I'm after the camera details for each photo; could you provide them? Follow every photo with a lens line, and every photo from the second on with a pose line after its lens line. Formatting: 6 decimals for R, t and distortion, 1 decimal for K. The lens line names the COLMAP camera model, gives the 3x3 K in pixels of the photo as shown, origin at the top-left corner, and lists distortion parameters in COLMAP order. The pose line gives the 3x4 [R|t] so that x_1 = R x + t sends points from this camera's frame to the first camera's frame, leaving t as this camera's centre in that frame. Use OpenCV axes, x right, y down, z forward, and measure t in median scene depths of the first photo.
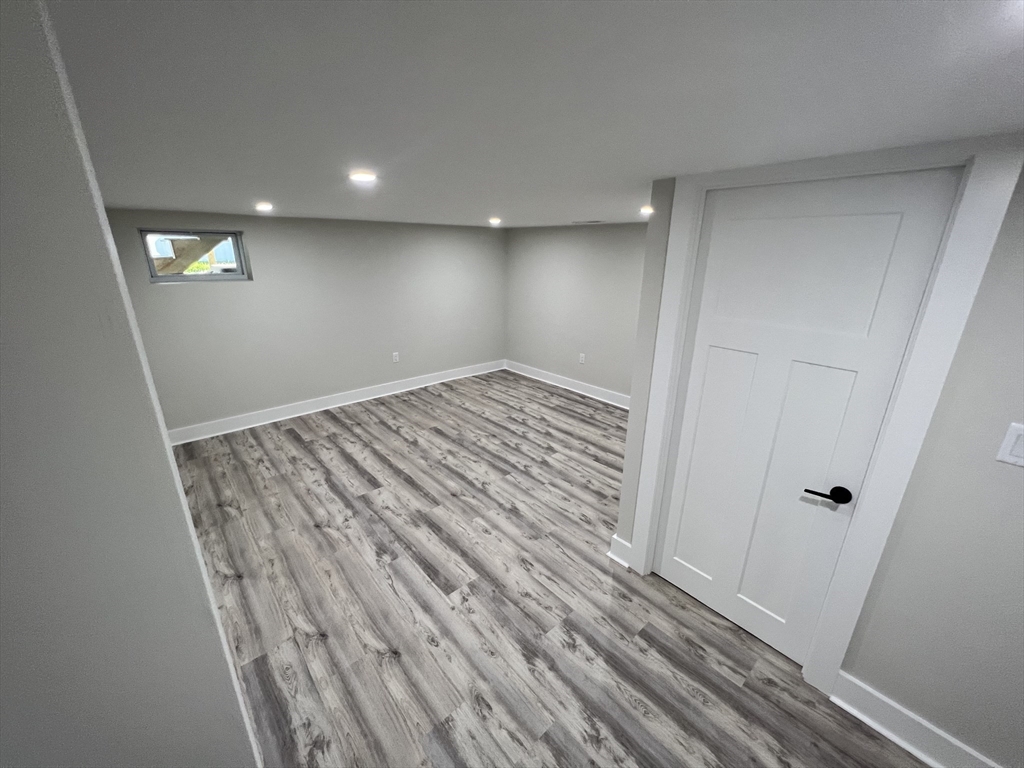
lens RADIAL K [[408.3, 0, 516.9], [0, 408.3, 384.2], [0, 0, 1]] dist [-0.003749, -0.000051]
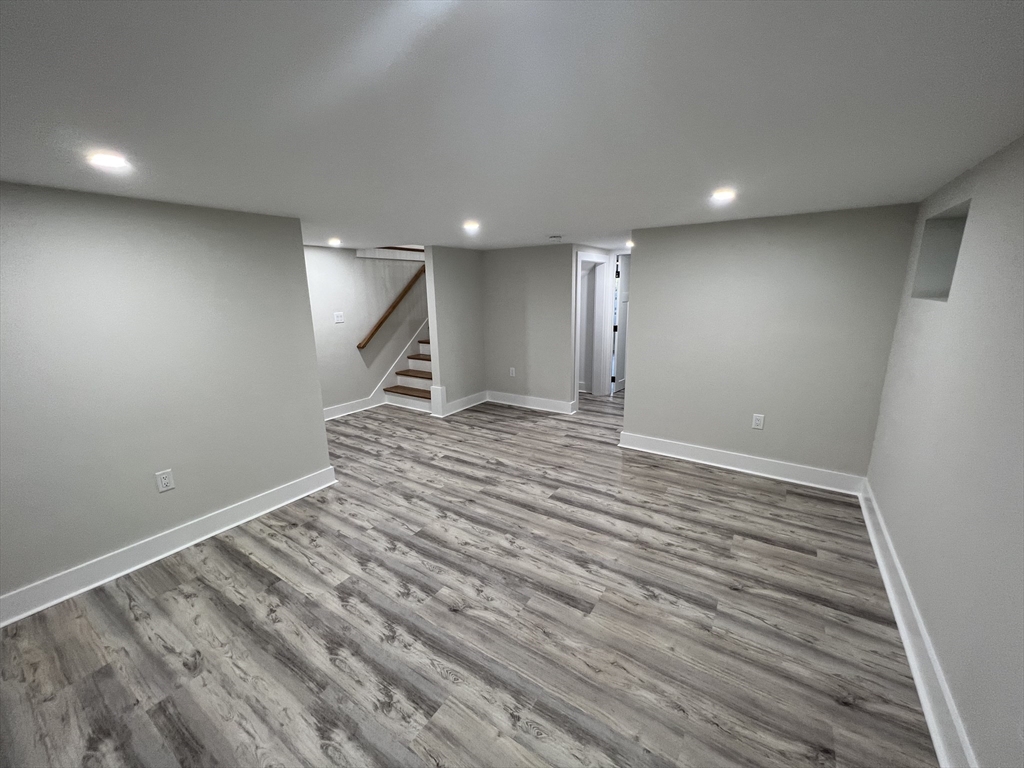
lens RADIAL K [[408.3, 0, 509.6], [0, 408.3, 382.4], [0, 0, 1]] dist [-0.003749, -0.000051]
pose [[-0.969632, 0.060181, -0.237050, -0.023827], [-0.070089, 0.860222, 0.505079, -0.435113], [0.234312, 0.506355, -0.829881, 1.525197]]
